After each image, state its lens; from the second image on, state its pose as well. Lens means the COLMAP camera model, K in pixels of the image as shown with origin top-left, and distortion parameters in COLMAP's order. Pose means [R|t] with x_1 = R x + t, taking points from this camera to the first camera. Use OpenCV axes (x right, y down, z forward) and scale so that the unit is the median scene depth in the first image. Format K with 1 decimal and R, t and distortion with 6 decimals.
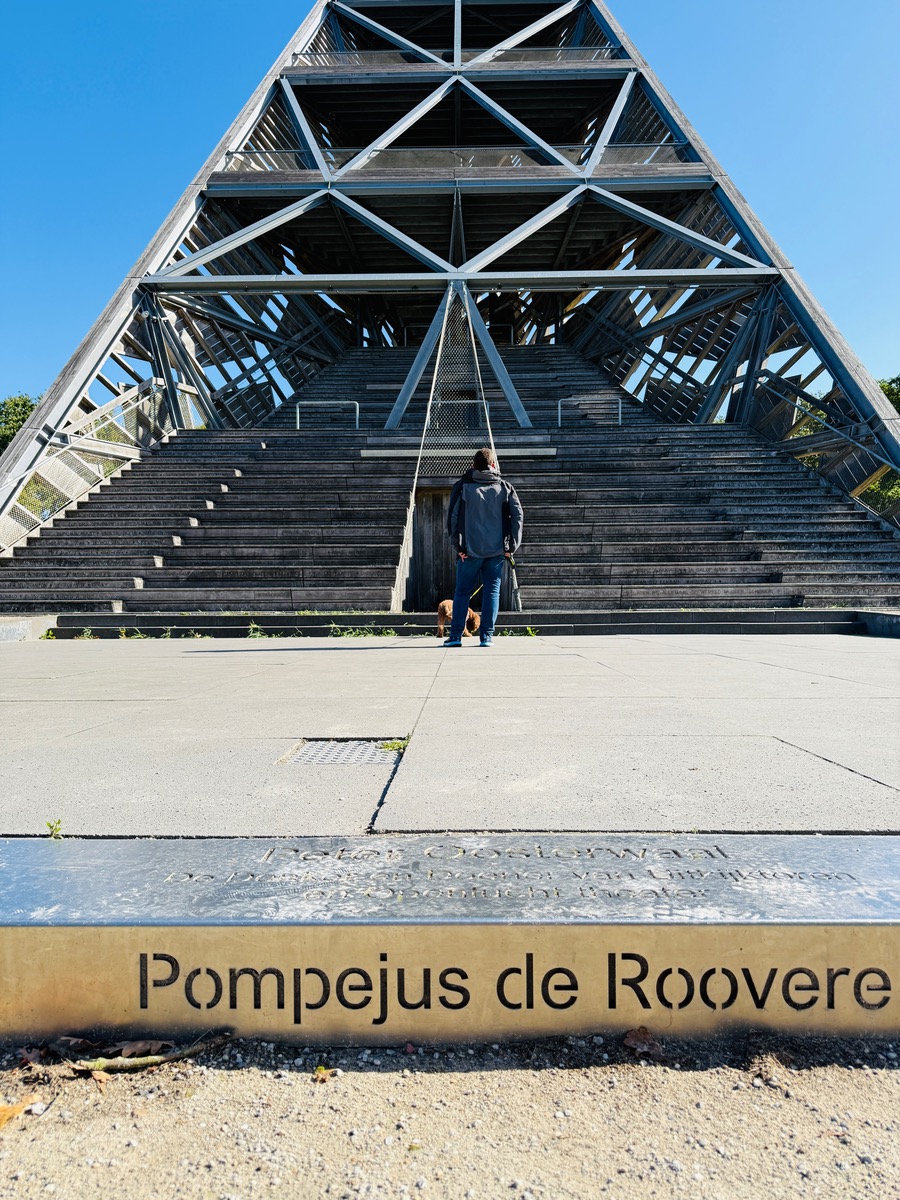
lens RADIAL K [[949.0, 0, 450.0], [0, 949.0, 600.0], [0, 0, 1]] dist [0.076368, -0.002731]
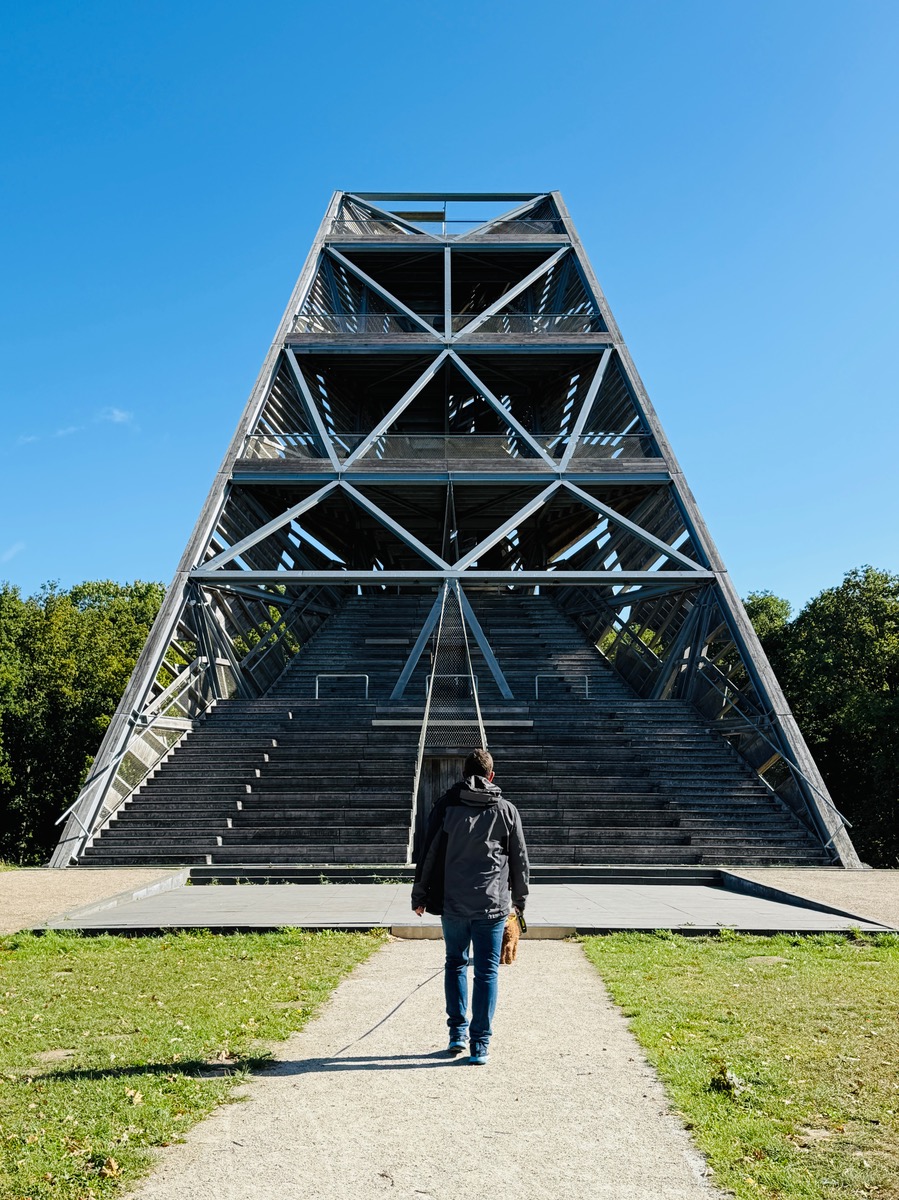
lens RADIAL K [[1200.7, 0, 449.5], [0, 1200.7, 600.0], [0, 0, 1]] dist [0.147445, -0.000665]
pose [[0.999740, 0.011720, 0.019536, -0.025794], [-0.007996, 0.983478, -0.180852, -0.030480], [-0.021333, 0.180649, 0.983316, -0.514916]]
